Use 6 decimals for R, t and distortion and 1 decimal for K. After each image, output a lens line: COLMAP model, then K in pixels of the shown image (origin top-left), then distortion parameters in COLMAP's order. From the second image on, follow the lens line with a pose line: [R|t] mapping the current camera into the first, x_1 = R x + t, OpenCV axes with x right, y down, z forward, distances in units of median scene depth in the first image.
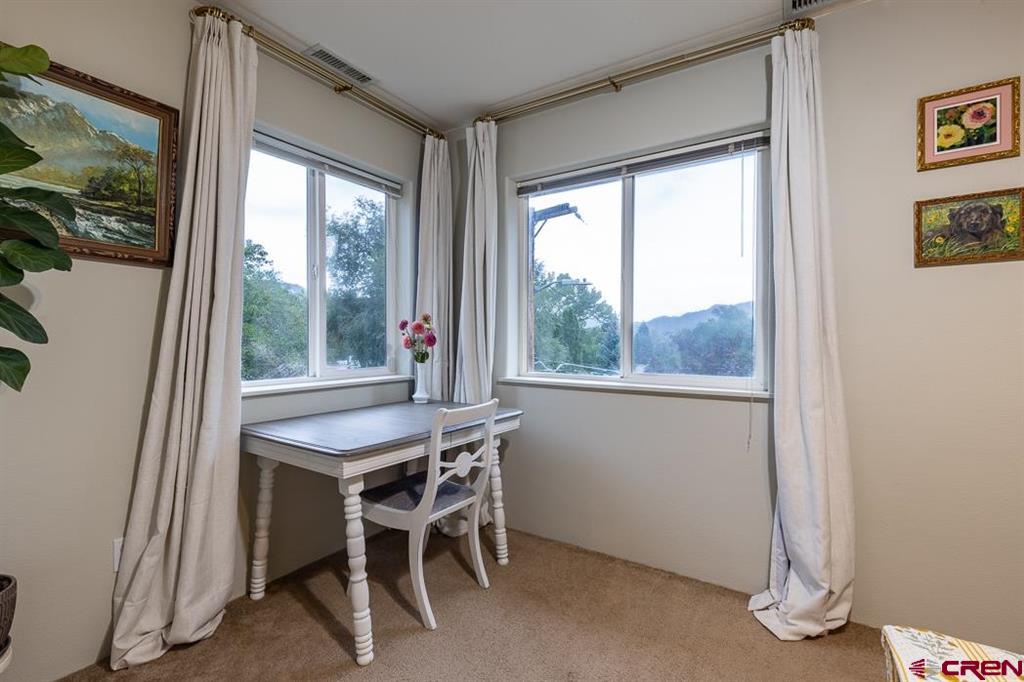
lens RADIAL K [[445.1, 0, 535.8], [0, 445.1, 340.5], [0, 0, 1]] dist [0.004927, -0.000214]
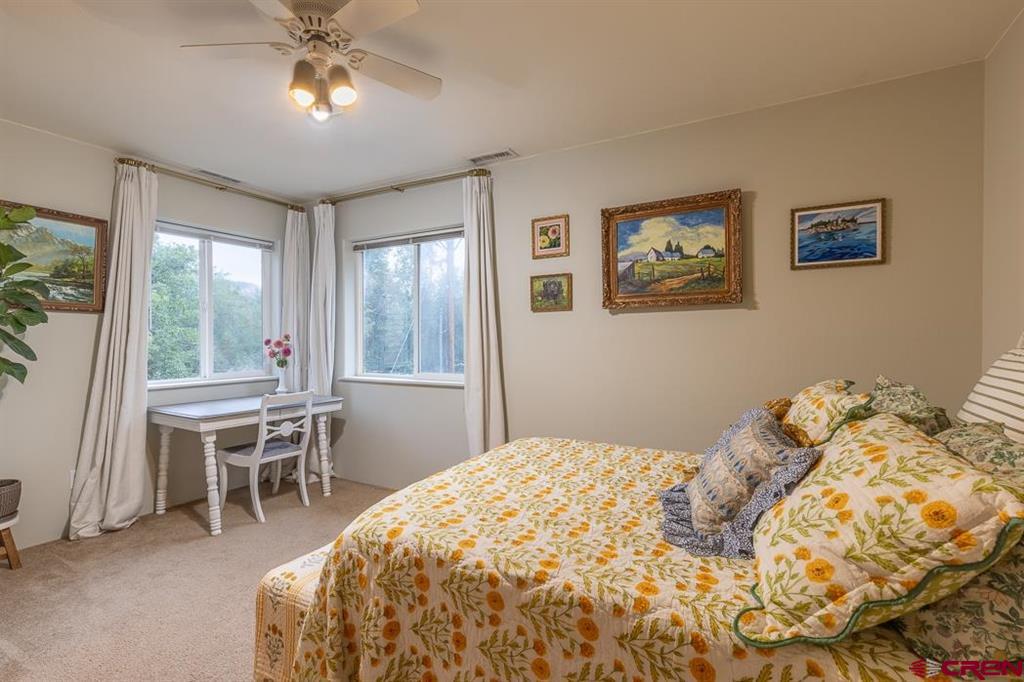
lens RADIAL K [[448.8, 0, 512.0], [0, 448.8, 341.0], [0, 0, 1]] dist [0.003326, 0.000520]
pose [[0.999175, -0.007068, 0.040002, 0.687770], [0.007116, 0.999974, -0.001056, -0.046774], [-0.039994, 0.001340, 0.999199, -0.796777]]
